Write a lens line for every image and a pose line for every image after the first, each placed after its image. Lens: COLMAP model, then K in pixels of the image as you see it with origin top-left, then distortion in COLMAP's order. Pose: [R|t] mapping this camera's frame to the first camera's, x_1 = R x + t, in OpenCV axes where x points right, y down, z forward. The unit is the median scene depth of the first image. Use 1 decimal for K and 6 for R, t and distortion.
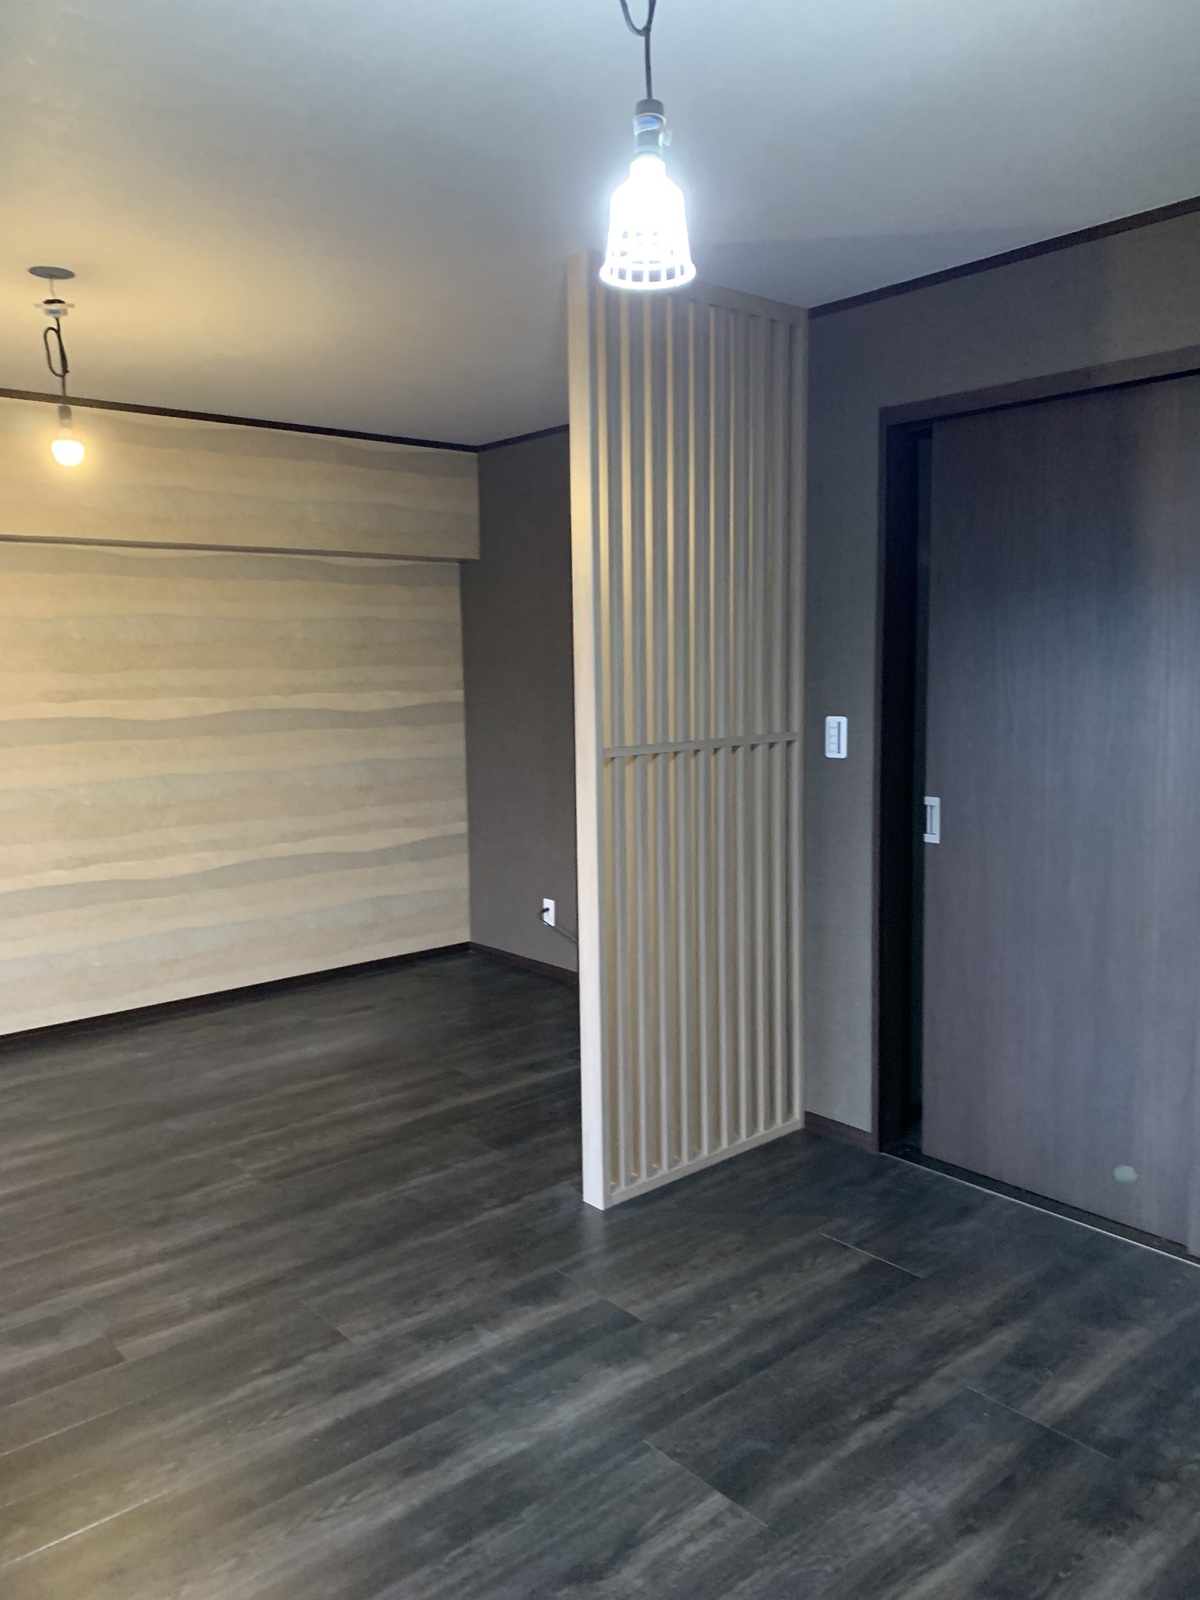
lens RADIAL K [[1232.4, 0, 603.4], [0, 1232.4, 821.1], [0, 0, 1]] dist [0.018338, -0.002700]
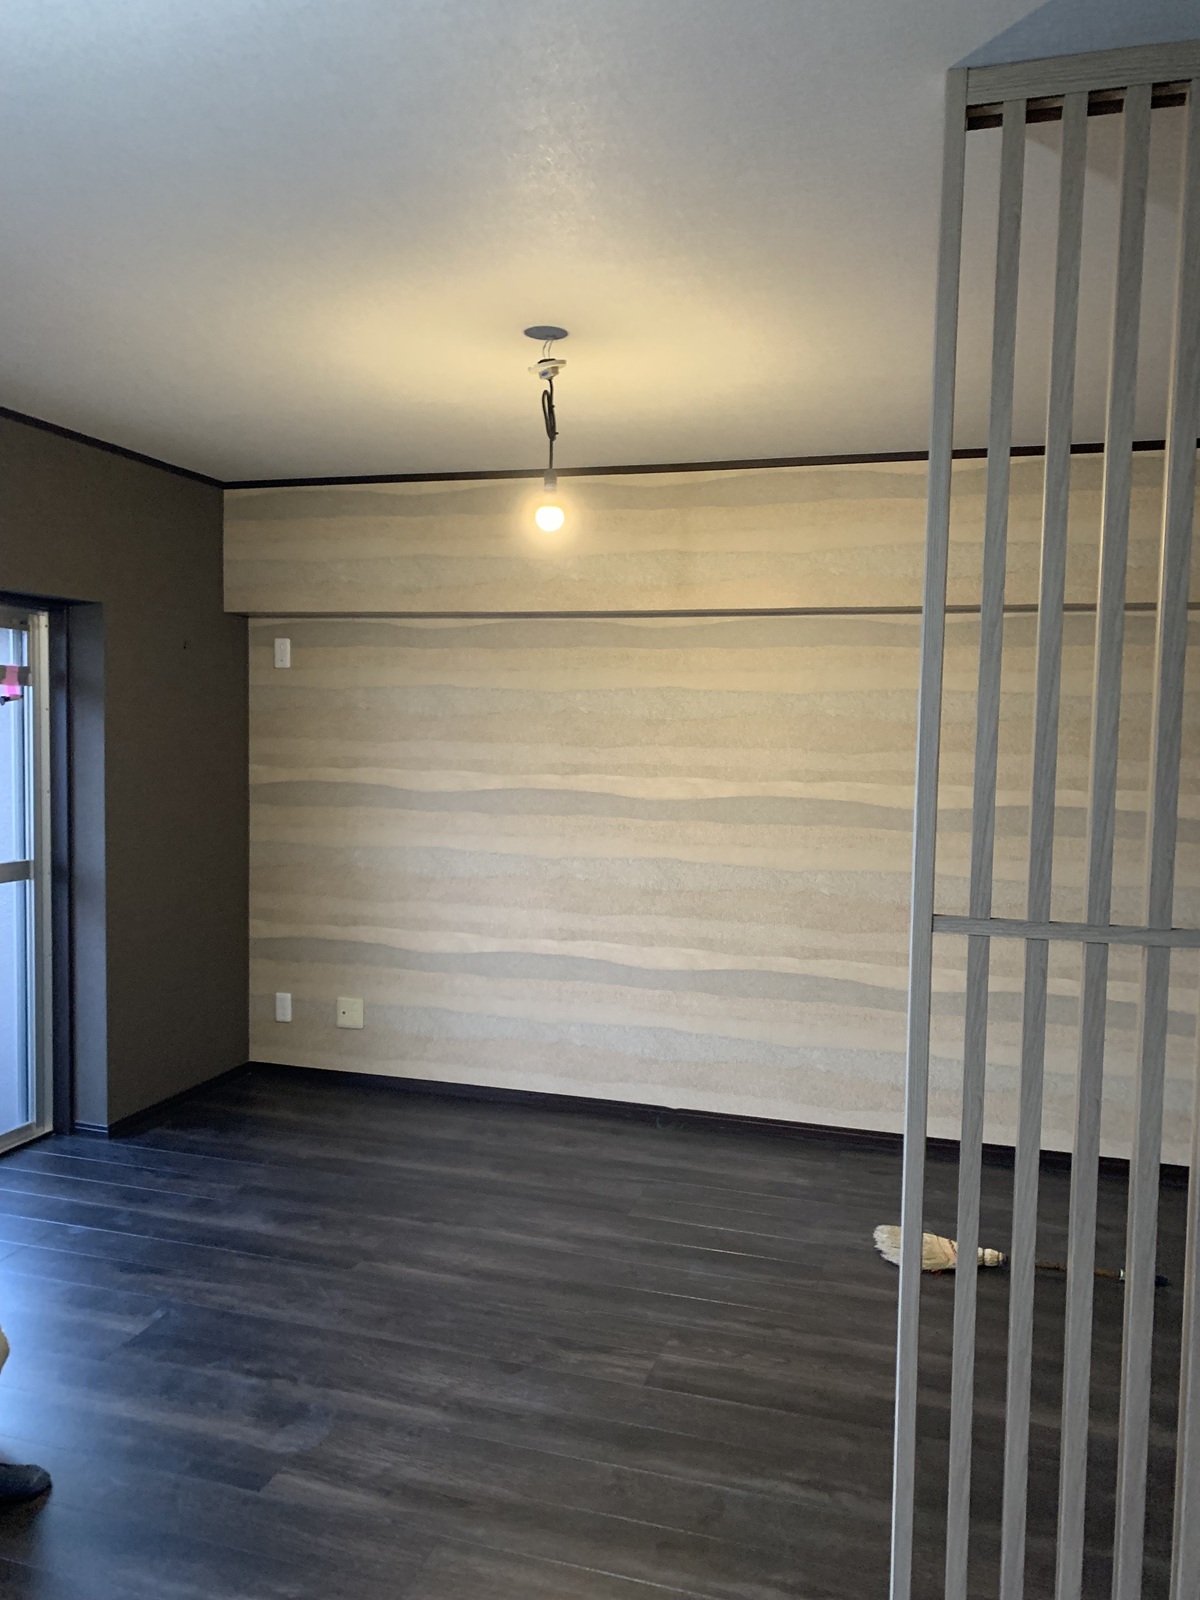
lens RADIAL K [[1207.3, 0, 600.0], [0, 1207.3, 800.0], [0, 0, 1]] dist [0.062397, -0.088157]
pose [[0.521719, 0.063403, -0.850758, 0.351895], [-0.136166, 0.990639, -0.009675, -0.068611], [0.842181, 0.120892, 0.525468, 0.504498]]
